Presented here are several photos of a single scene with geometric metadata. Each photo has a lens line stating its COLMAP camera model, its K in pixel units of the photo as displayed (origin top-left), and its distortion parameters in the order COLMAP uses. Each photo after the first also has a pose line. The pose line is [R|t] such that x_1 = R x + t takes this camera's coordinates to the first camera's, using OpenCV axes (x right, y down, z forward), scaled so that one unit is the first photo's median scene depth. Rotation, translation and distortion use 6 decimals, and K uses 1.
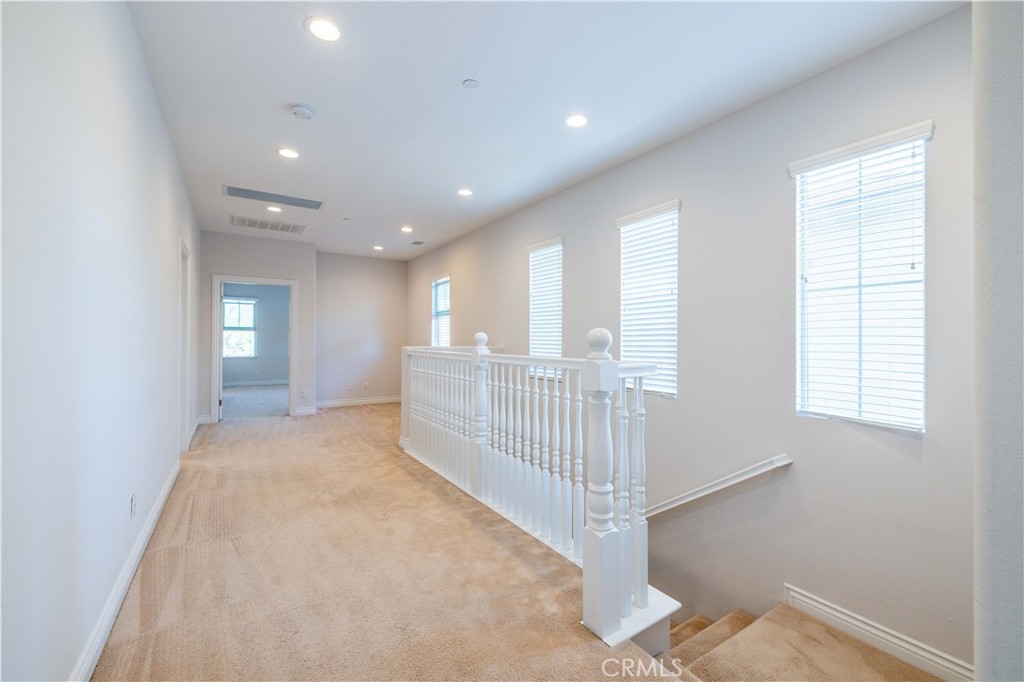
lens RADIAL K [[433.0, 0, 516.1], [0, 433.0, 338.8], [0, 0, 1]] dist [-0.001673, 0.001125]
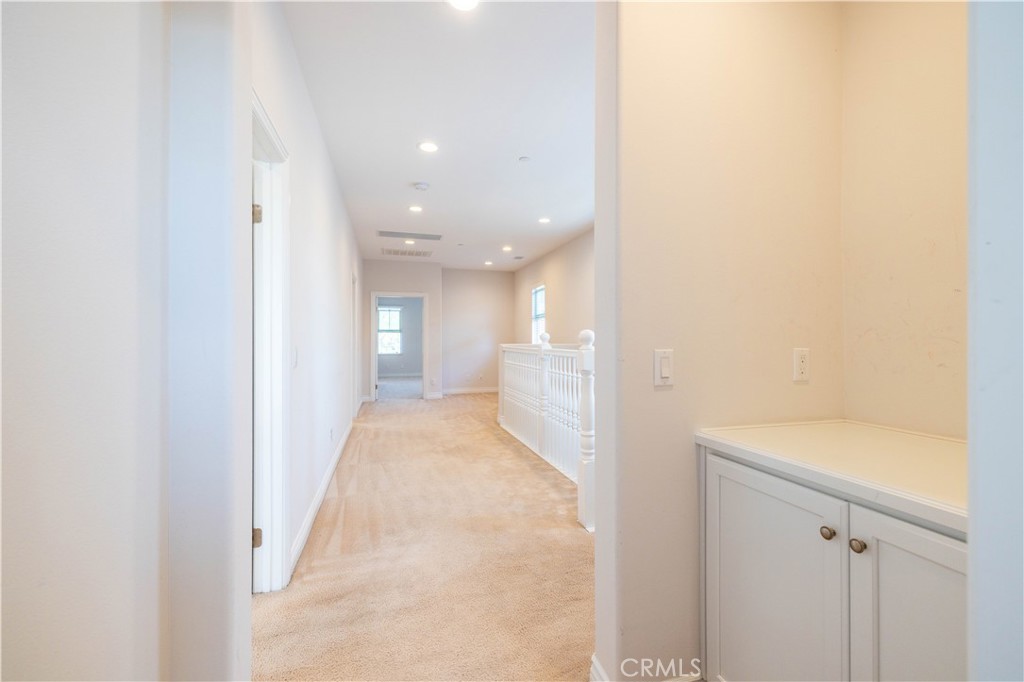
lens RADIAL K [[433.0, 0, 509.8], [0, 433.0, 340.2], [0, 0, 1]] dist [-0.001673, 0.001125]
pose [[0.954746, -0.004172, -0.297394, 0.153829], [0.005378, 0.999980, 0.003239, 0.002729], [0.297375, -0.004692, 0.954749, -0.217699]]
